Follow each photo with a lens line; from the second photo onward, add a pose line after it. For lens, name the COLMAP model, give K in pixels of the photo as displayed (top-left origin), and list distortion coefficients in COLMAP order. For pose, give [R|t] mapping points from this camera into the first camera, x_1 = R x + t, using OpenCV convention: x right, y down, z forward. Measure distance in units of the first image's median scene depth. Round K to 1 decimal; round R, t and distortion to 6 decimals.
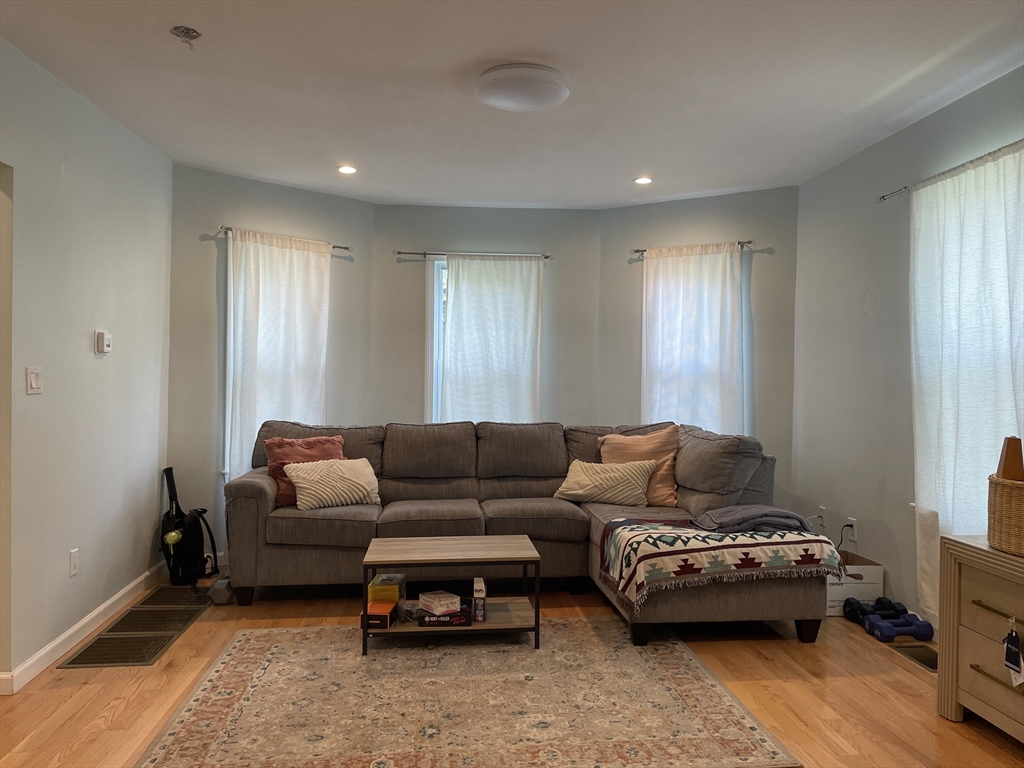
lens RADIAL K [[771.3, 0, 508.7], [0, 771.3, 387.6], [0, 0, 1]] dist [0.102935, -0.132805]
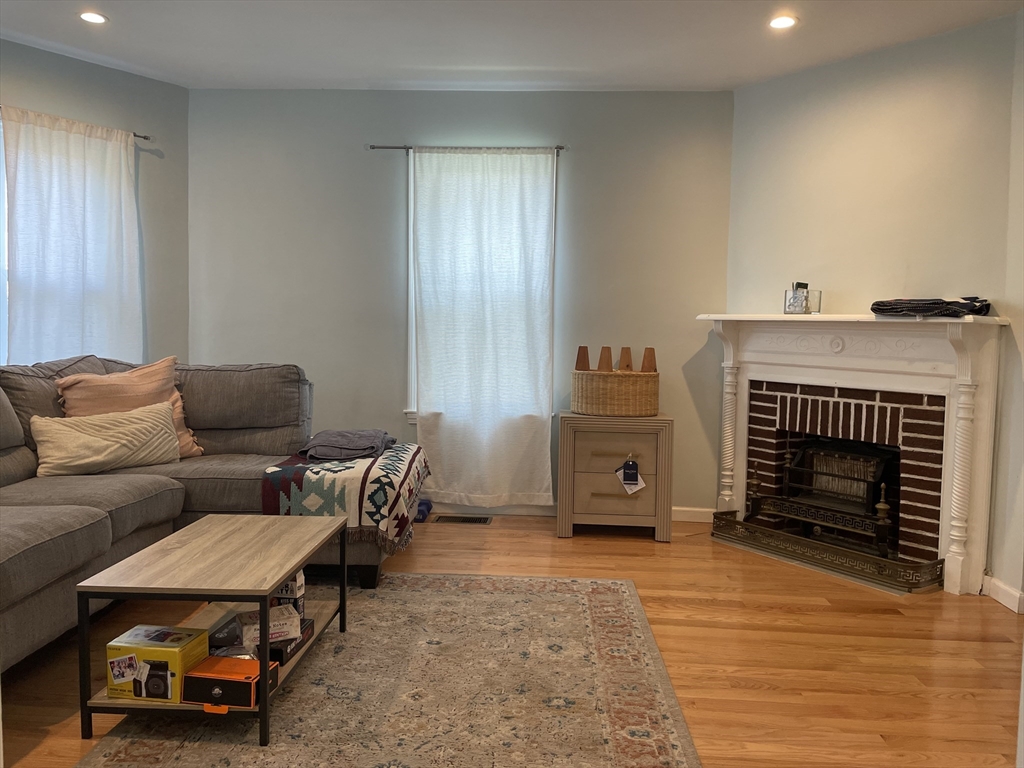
lens RADIAL K [[771.3, 0, 508.7], [0, 771.3, 387.6], [0, 0, 1]] dist [0.102935, -0.132805]
pose [[0.146434, -0.066897, 0.986956, -0.779221], [-0.007238, 0.997612, 0.068693, 0.032568], [-0.989194, -0.017203, 0.145600, 0.788439]]
